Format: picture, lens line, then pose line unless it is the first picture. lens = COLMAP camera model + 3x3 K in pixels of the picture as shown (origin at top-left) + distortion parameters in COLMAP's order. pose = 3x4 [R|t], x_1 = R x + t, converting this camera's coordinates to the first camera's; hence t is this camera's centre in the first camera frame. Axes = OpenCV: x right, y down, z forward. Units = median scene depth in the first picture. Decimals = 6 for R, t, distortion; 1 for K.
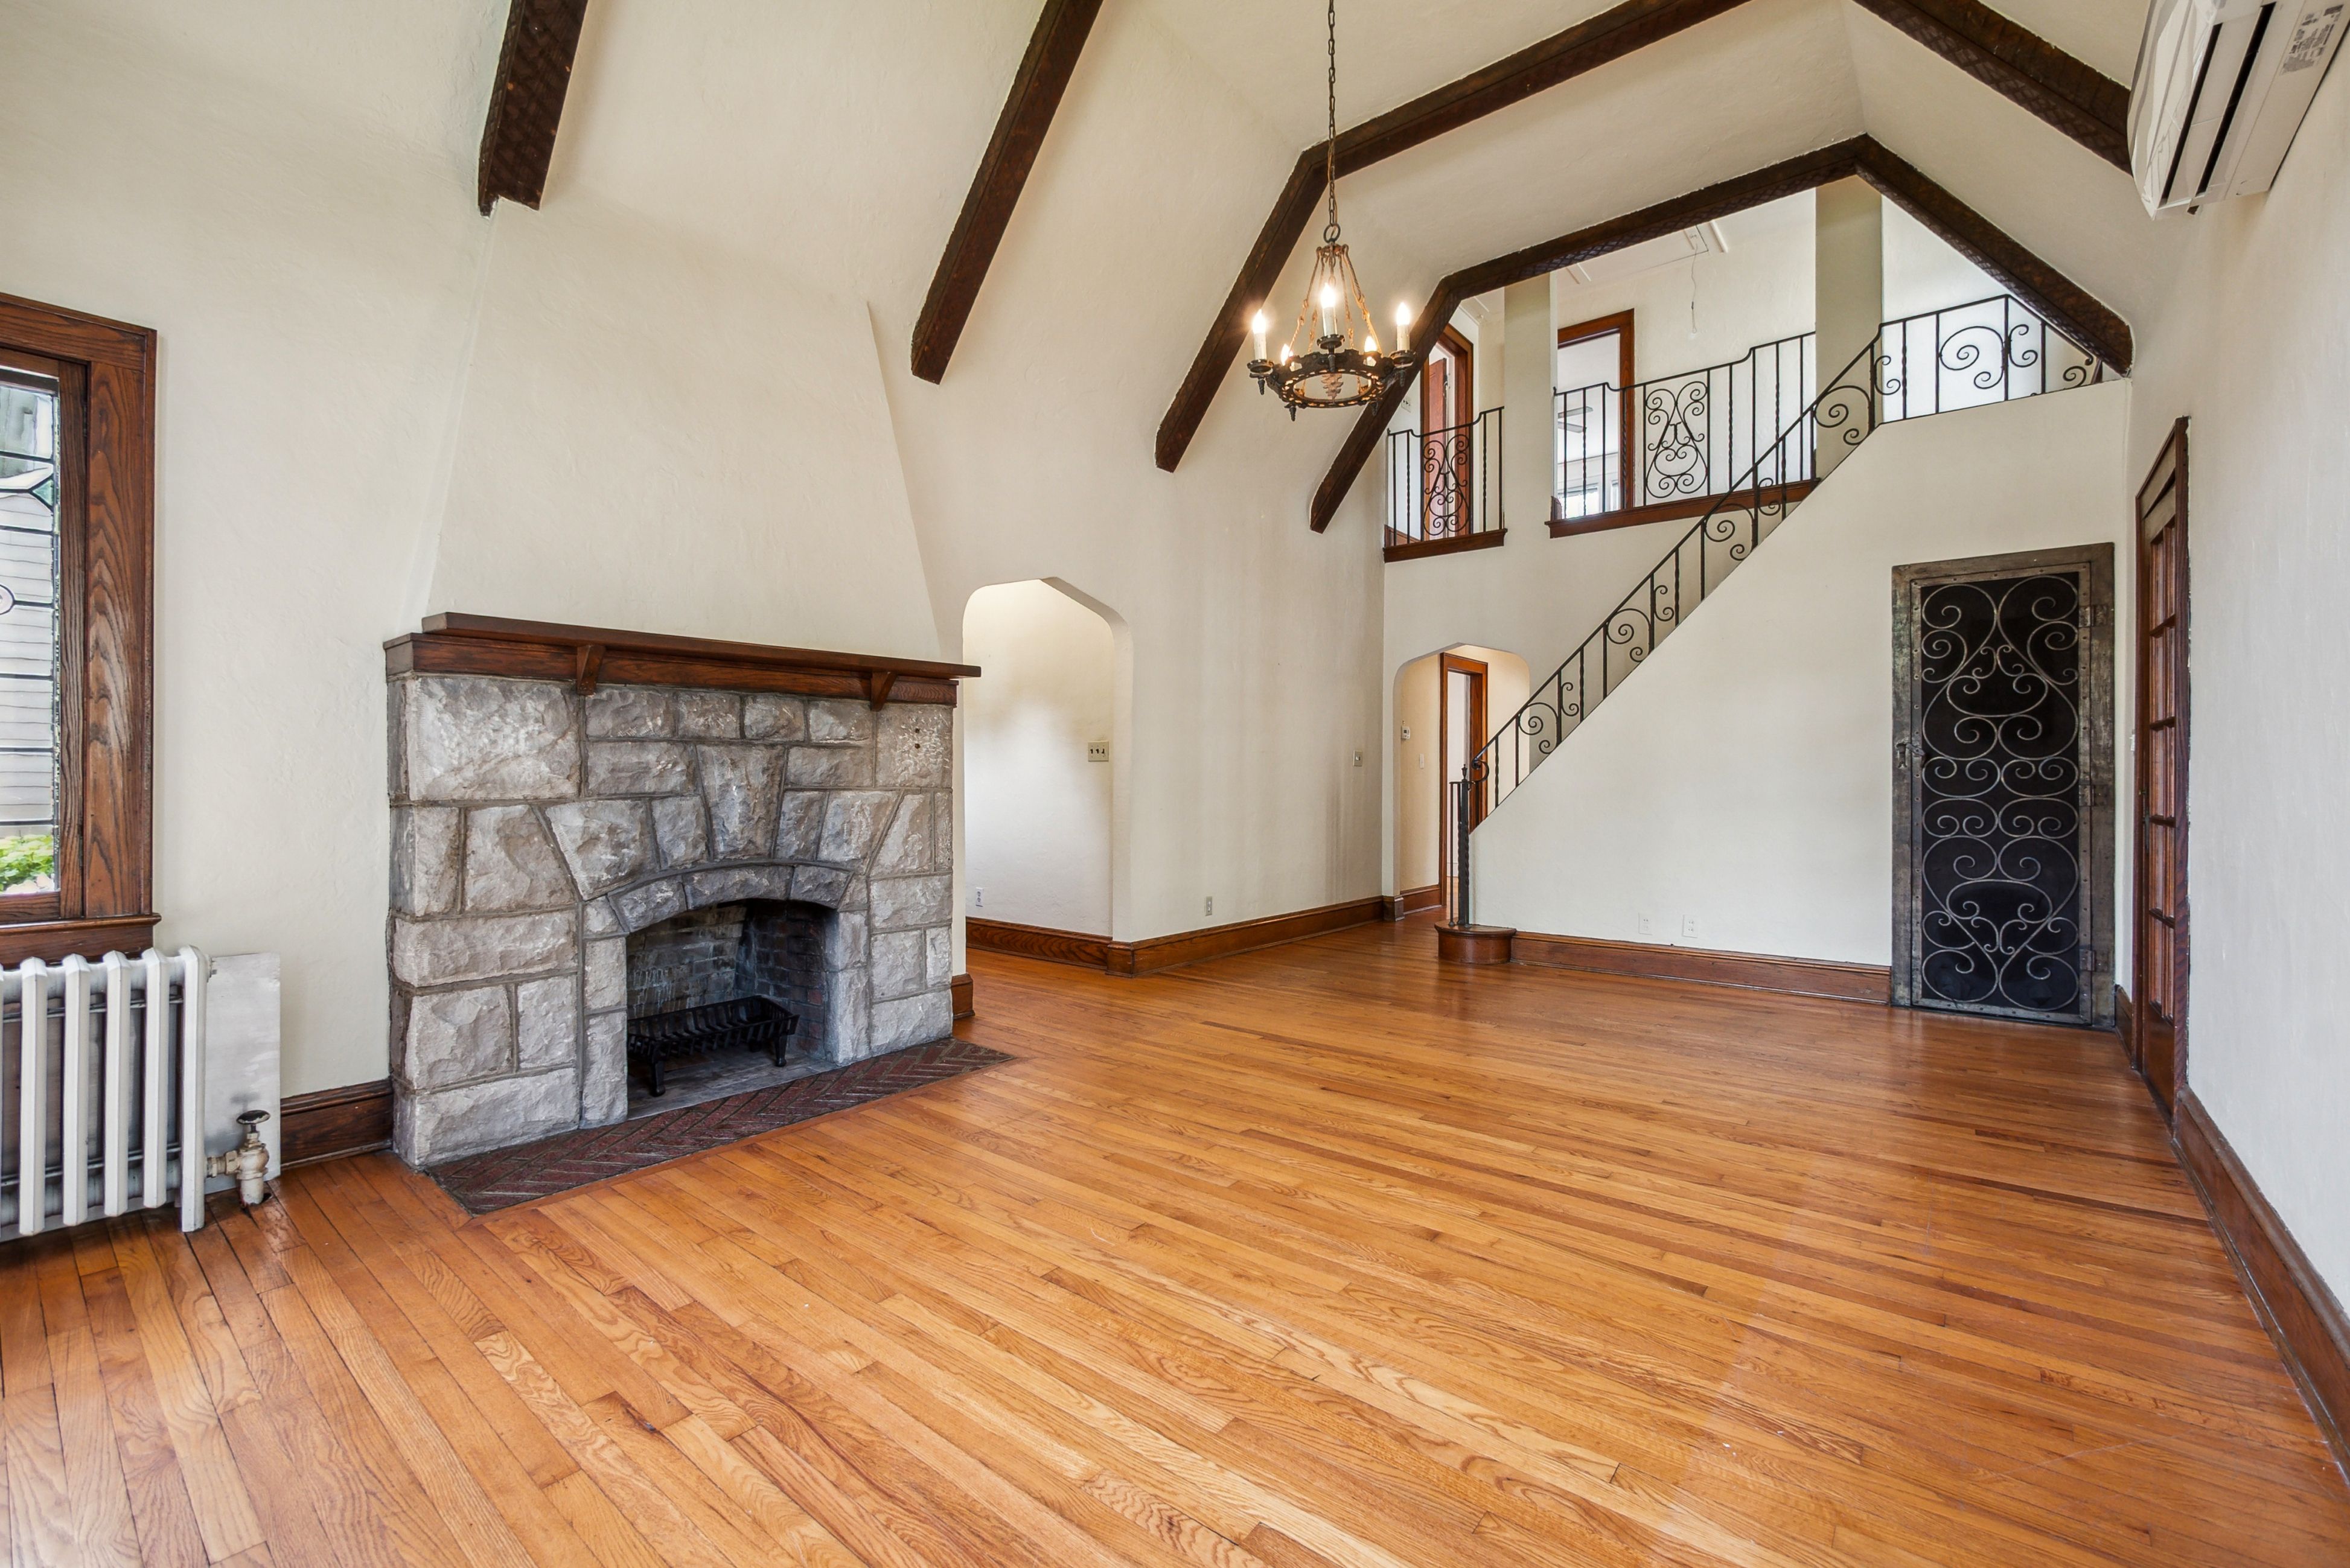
lens RADIAL K [[995.9, 0, 1180.5], [0, 995.9, 776.2], [0, 0, 1]] dist [-0.007197, -0.000267]
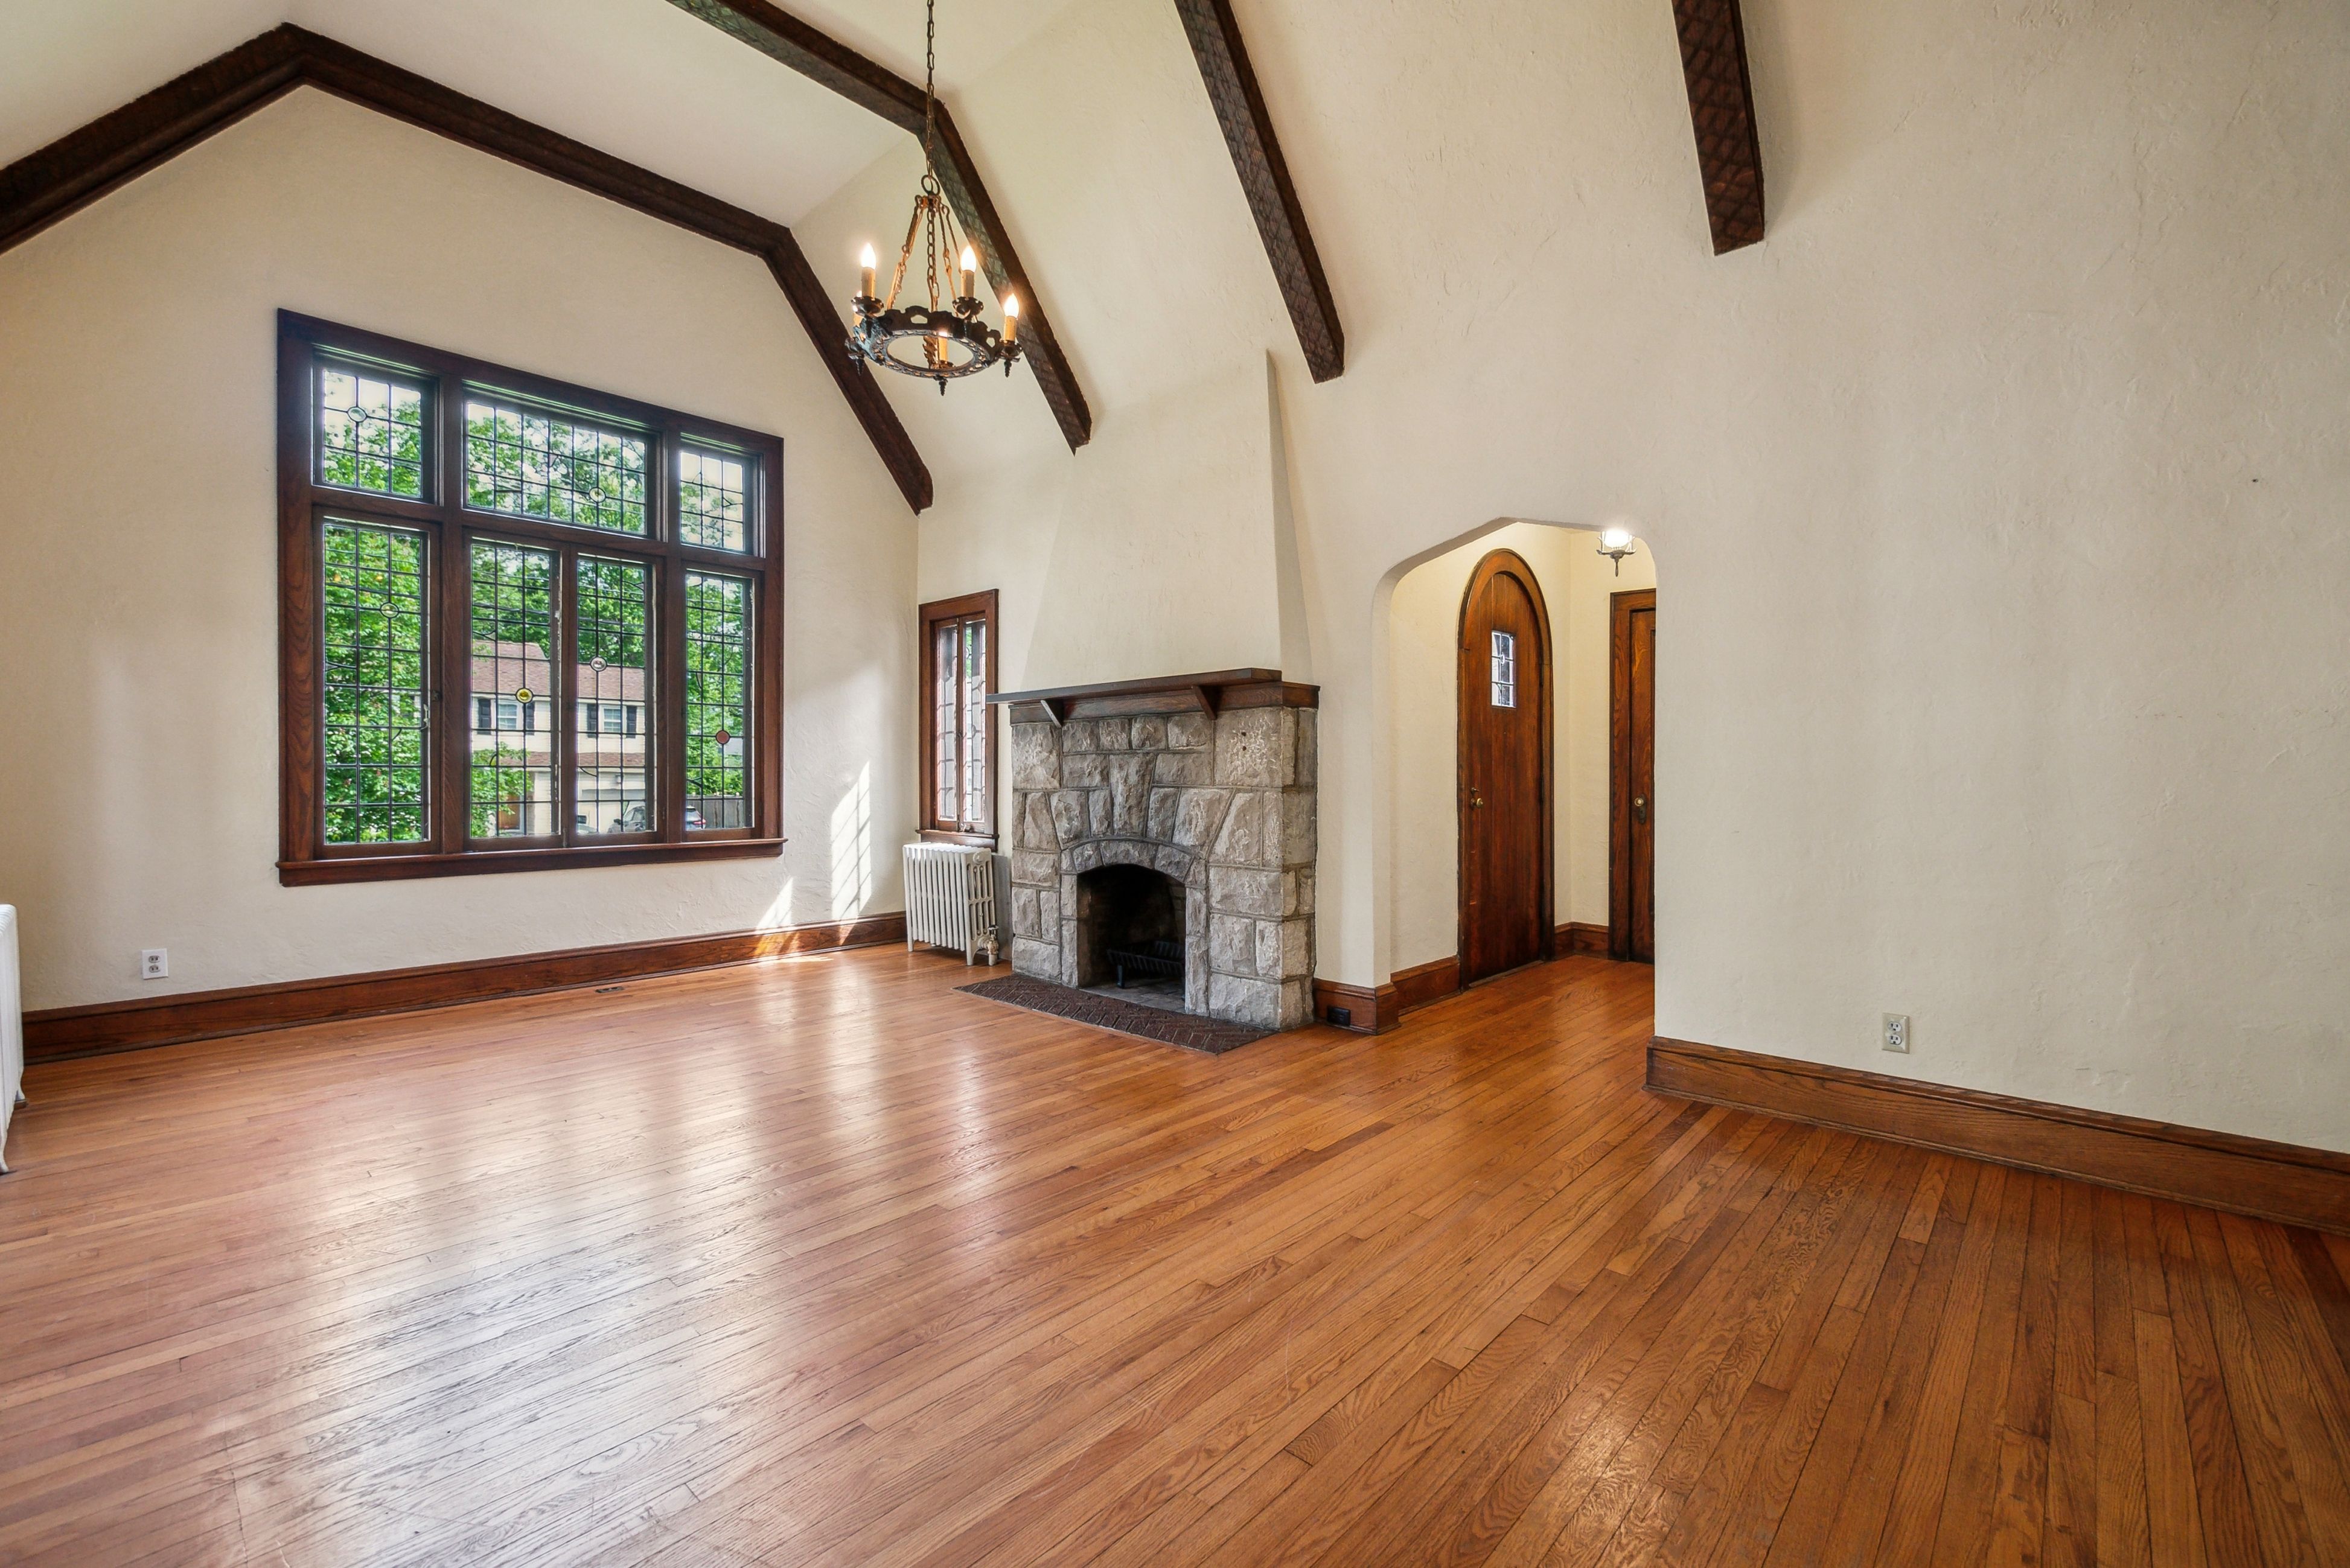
lens RADIAL K [[995.9, 0, 1194.8], [0, 995.9, 782.6], [0, 0, 1]] dist [-0.007197, -0.000267]
pose [[-0.068512, 0.001786, -0.997649, 0.912218], [-0.002072, 0.999996, 0.001933, 0.005799], [0.997648, 0.002199, -0.068508, 1.131999]]
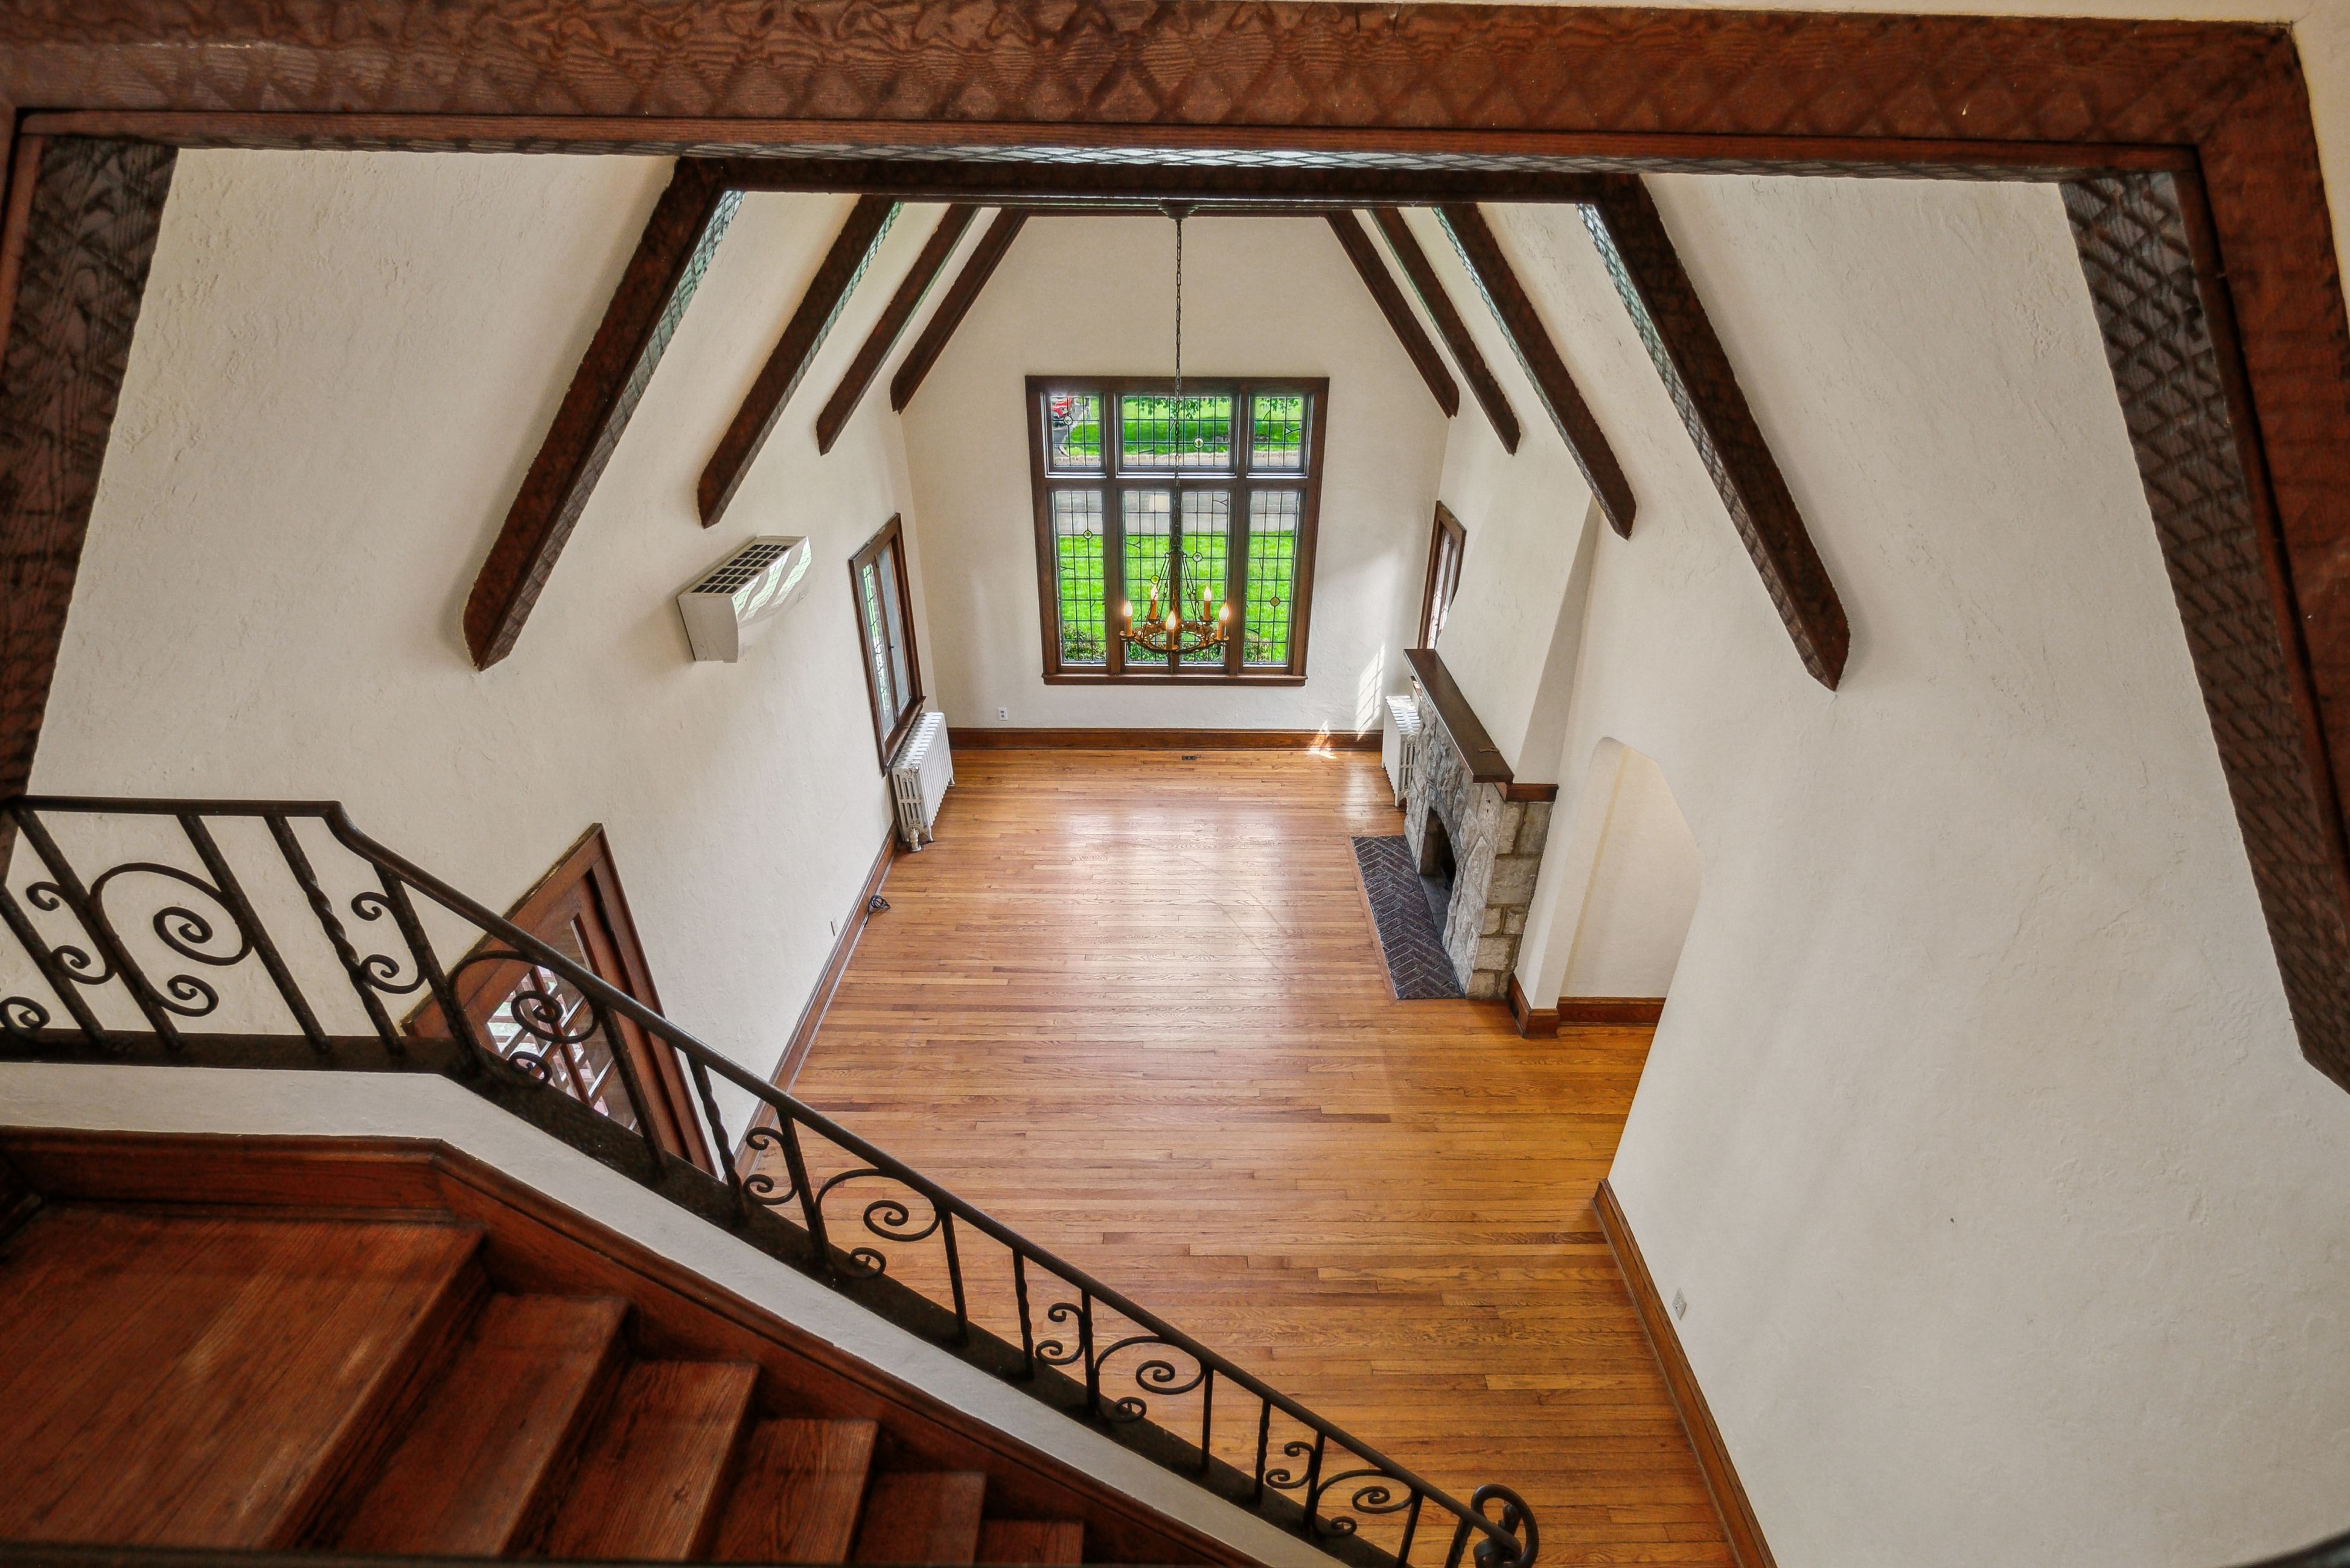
lens RADIAL K [[995.9, 0, 1179.4], [0, 995.9, 778.2], [0, 0, 1]] dist [-0.007197, -0.000267]
pose [[-0.786327, 0.294642, -0.543025, 0.903484], [-0.013304, 0.870671, 0.491686, -0.819265], [0.617667, 0.393850, -0.680712, 1.834799]]
